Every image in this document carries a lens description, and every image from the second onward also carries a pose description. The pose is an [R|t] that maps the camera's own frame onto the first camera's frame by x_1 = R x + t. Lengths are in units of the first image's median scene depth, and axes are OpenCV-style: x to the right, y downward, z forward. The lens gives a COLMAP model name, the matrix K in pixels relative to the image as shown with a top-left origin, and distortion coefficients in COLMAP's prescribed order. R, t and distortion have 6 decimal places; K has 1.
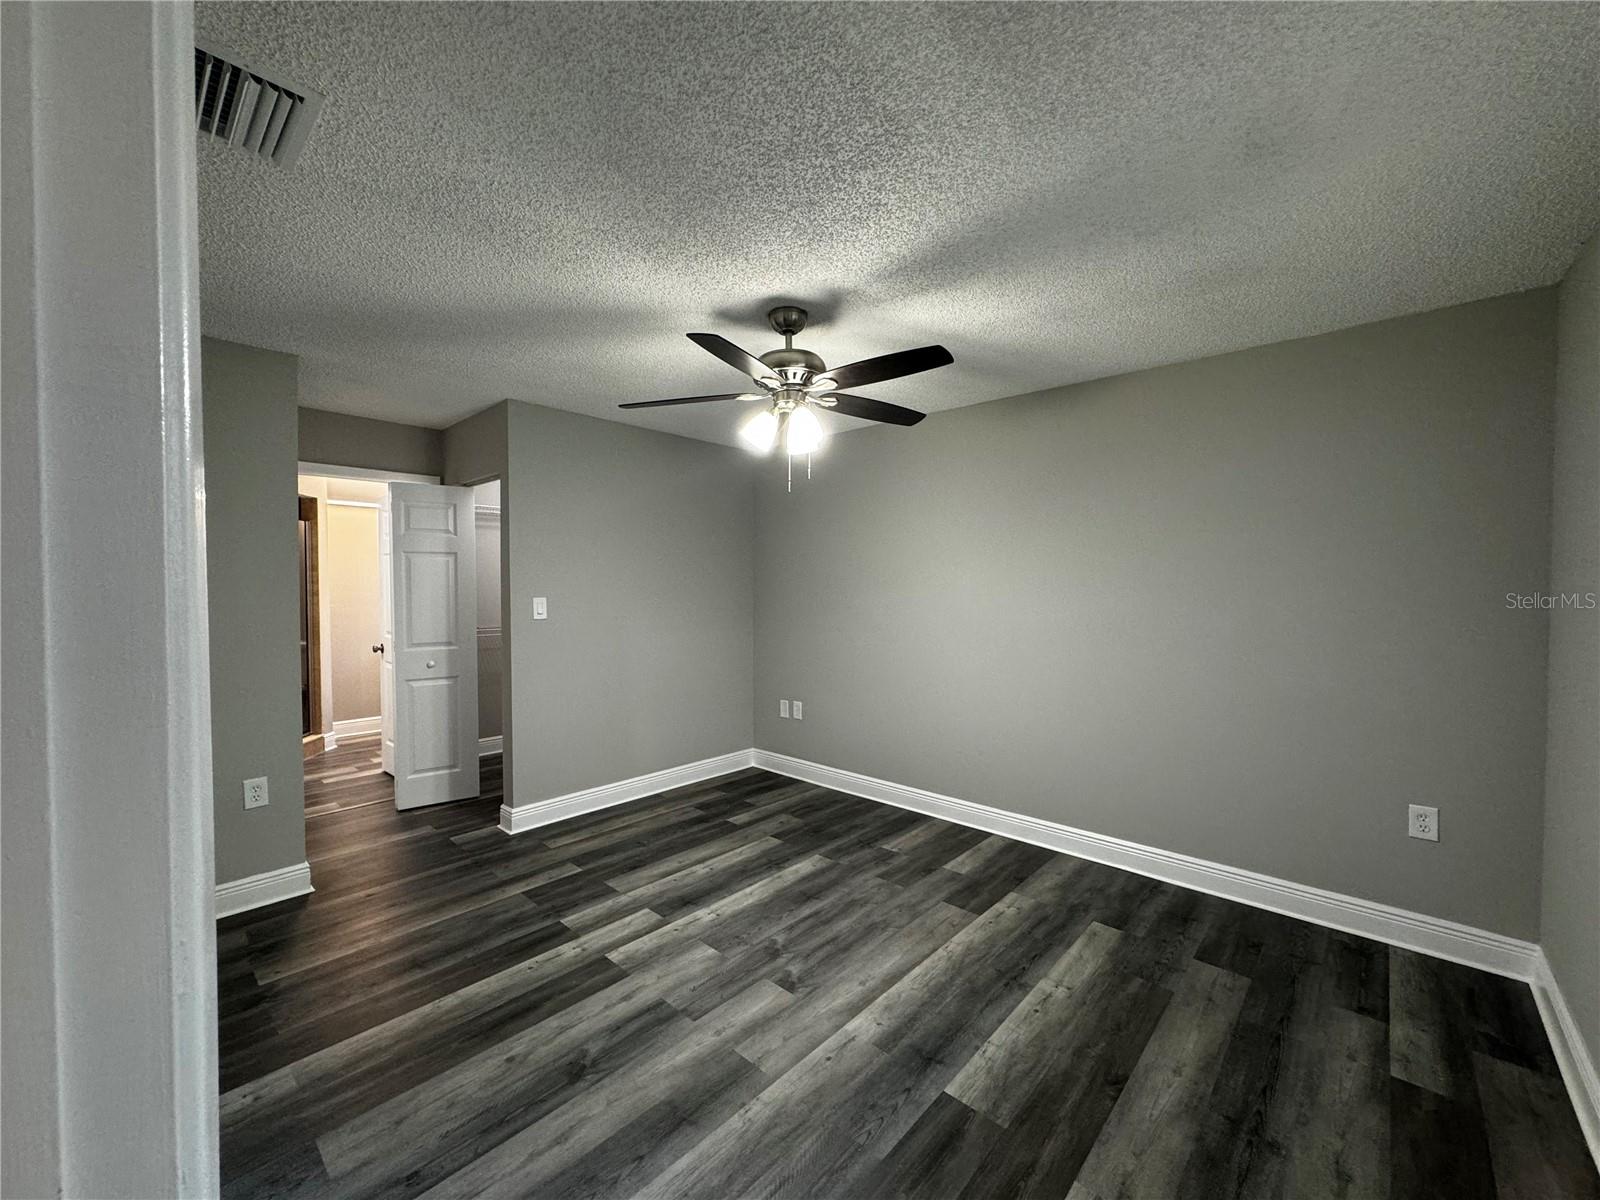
lens RADIAL K [[636.7, 0, 798.2], [0, 636.7, 599.9], [0, 0, 1]] dist [-0.002561, -0.000378]
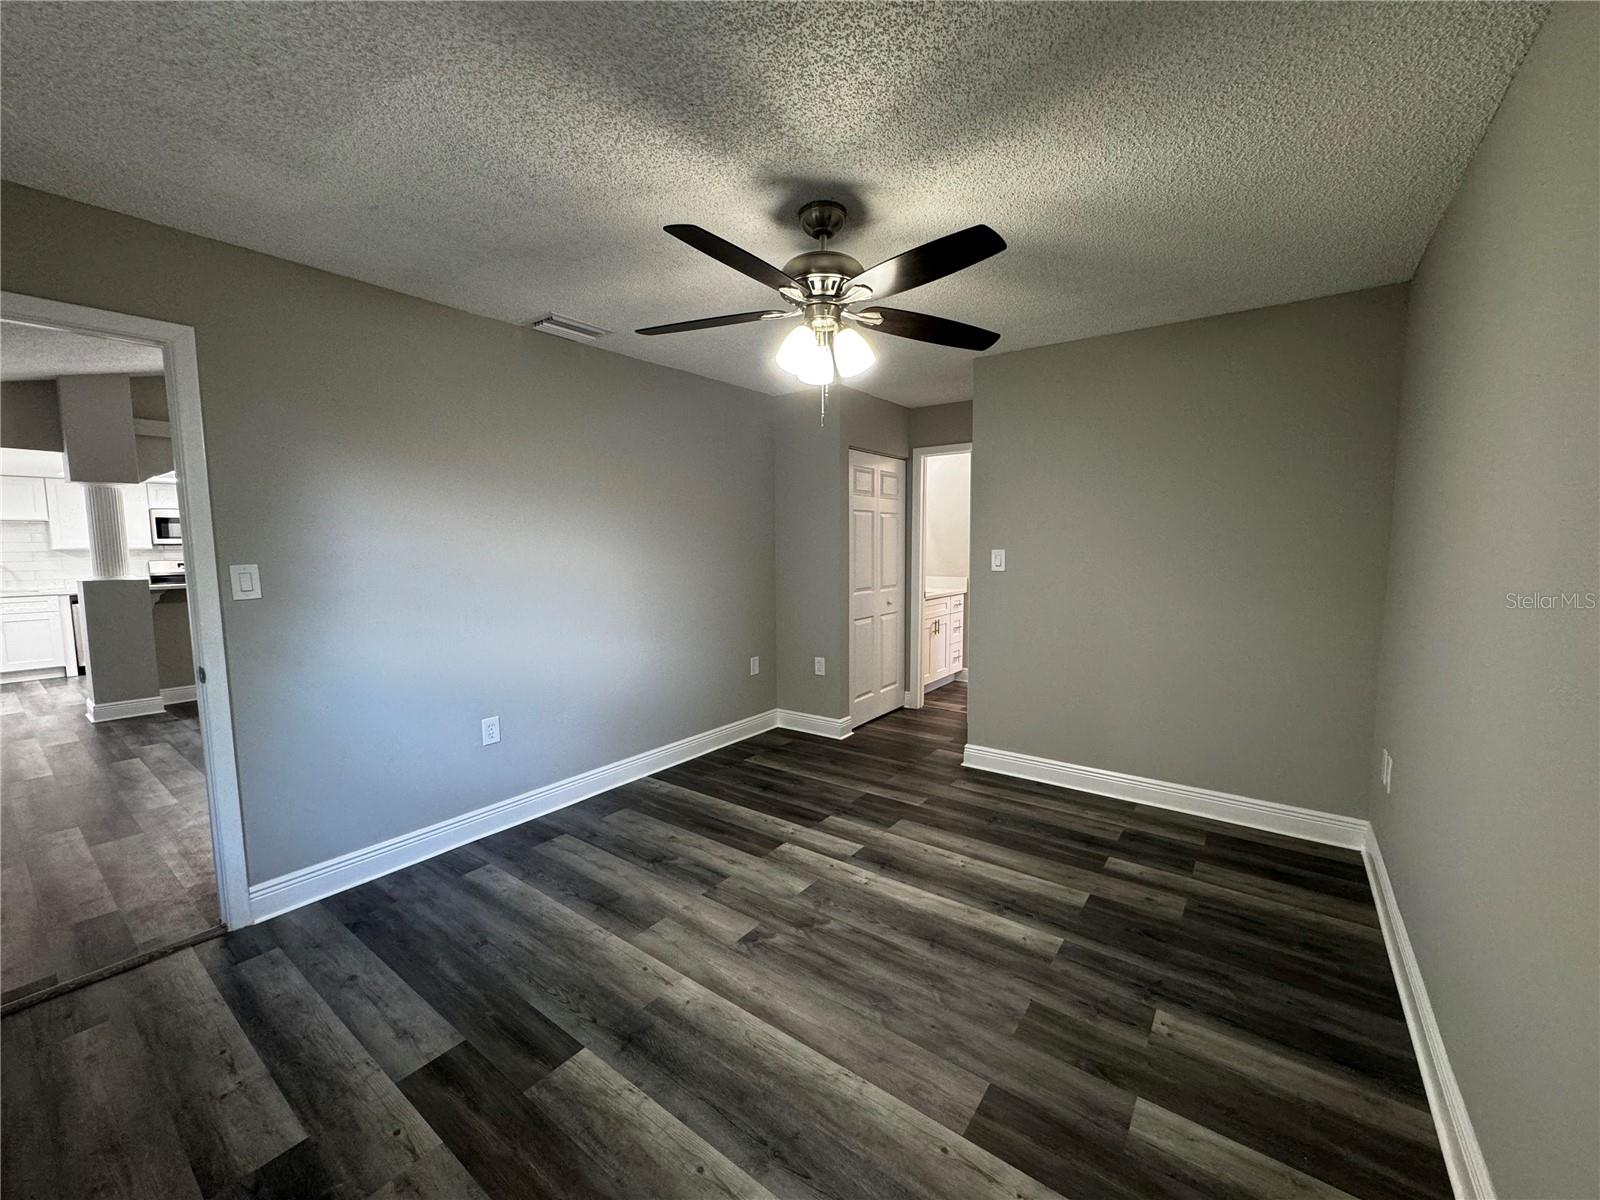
lens RADIAL K [[625.9, 0, 800.0], [0, 625.9, 600.0], [0, 0, 1]] dist [-0.001859, 0.000013]
pose [[0.111215, 0.090176, -0.989697, 0.776774], [-0.014852, 0.995914, 0.089074, -0.016597], [0.993685, 0.004793, 0.112100, 0.804313]]
